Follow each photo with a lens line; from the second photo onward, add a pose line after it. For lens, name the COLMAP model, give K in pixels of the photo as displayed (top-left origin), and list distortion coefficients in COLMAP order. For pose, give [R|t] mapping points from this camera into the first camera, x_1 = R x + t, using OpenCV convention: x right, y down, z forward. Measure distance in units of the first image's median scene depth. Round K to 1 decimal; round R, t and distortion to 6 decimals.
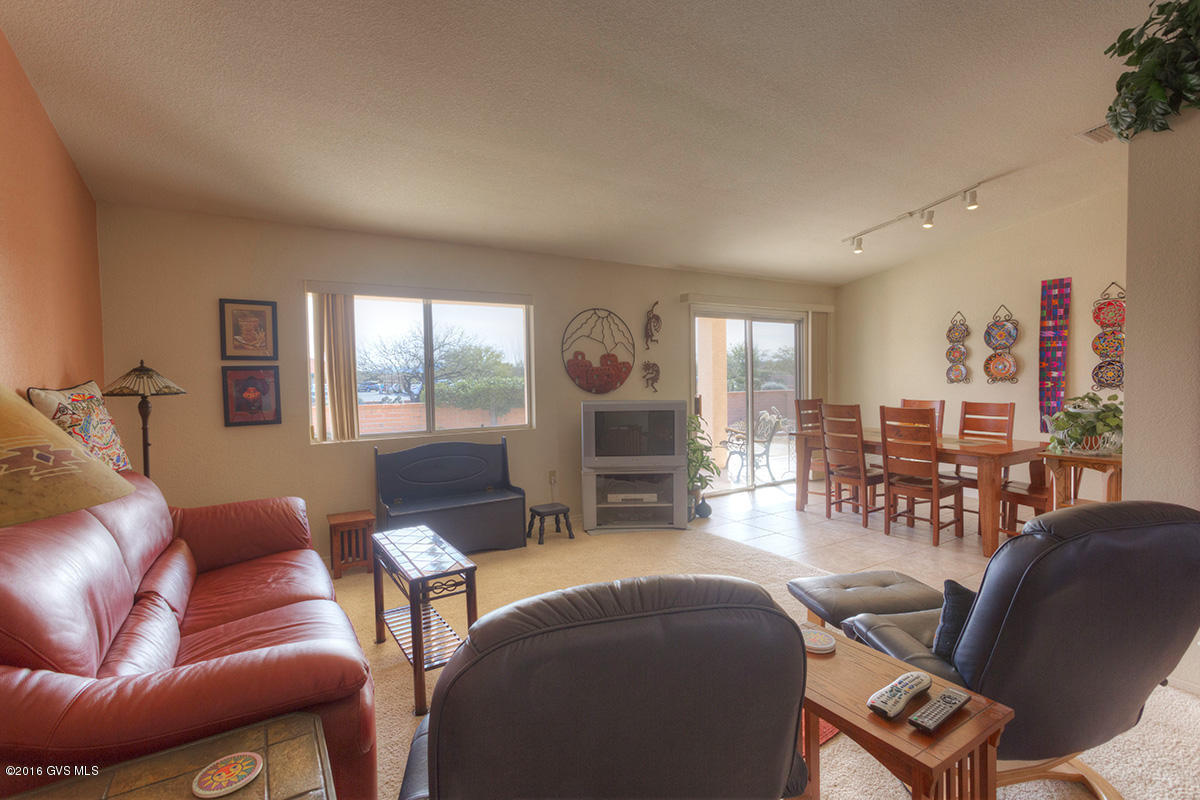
lens RADIAL K [[561.1, 0, 598.6], [0, 561.1, 395.3], [0, 0, 1]] dist [0.004682, -0.000464]
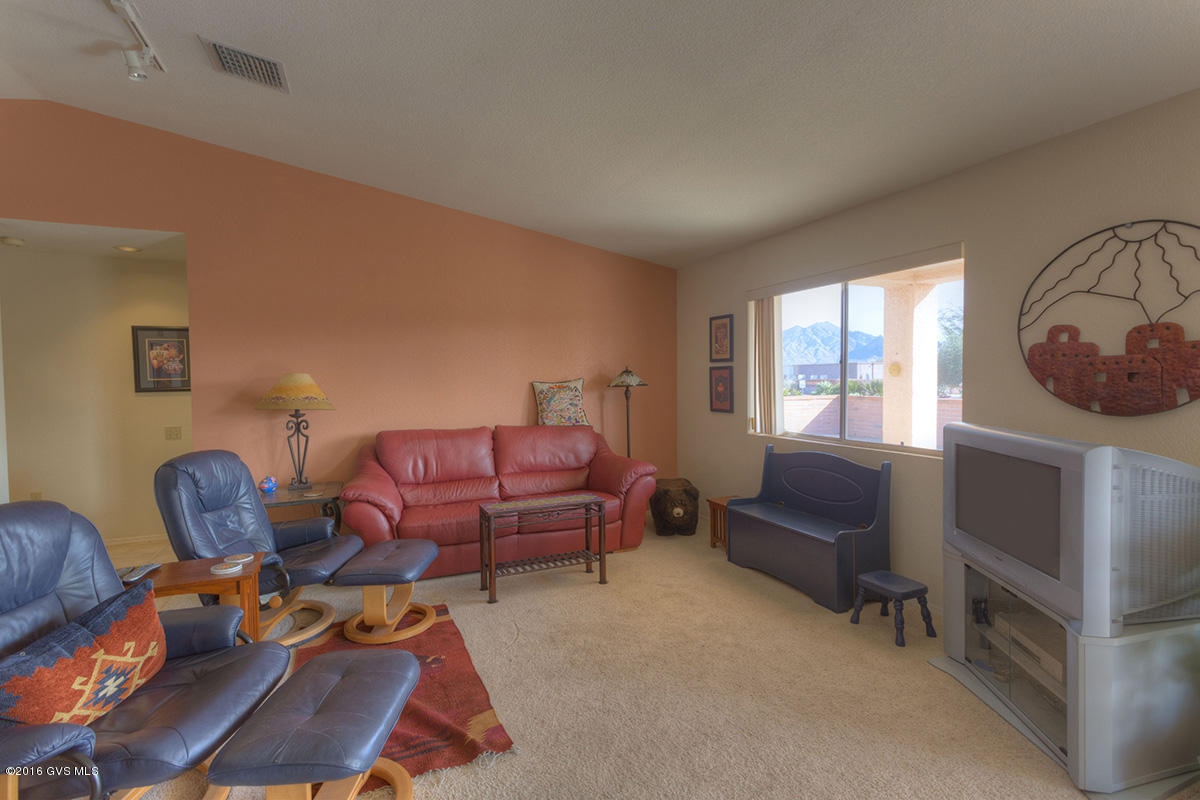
lens RADIAL K [[561.1, 0, 598.6], [0, 561.1, 395.3], [0, 0, 1]] dist [0.004682, -0.000464]
pose [[-0.146779, 0.046465, -0.988077, 0.577125], [-0.023126, 0.998462, 0.050389, -0.036362], [0.988899, 0.030246, -0.145478, 0.749353]]
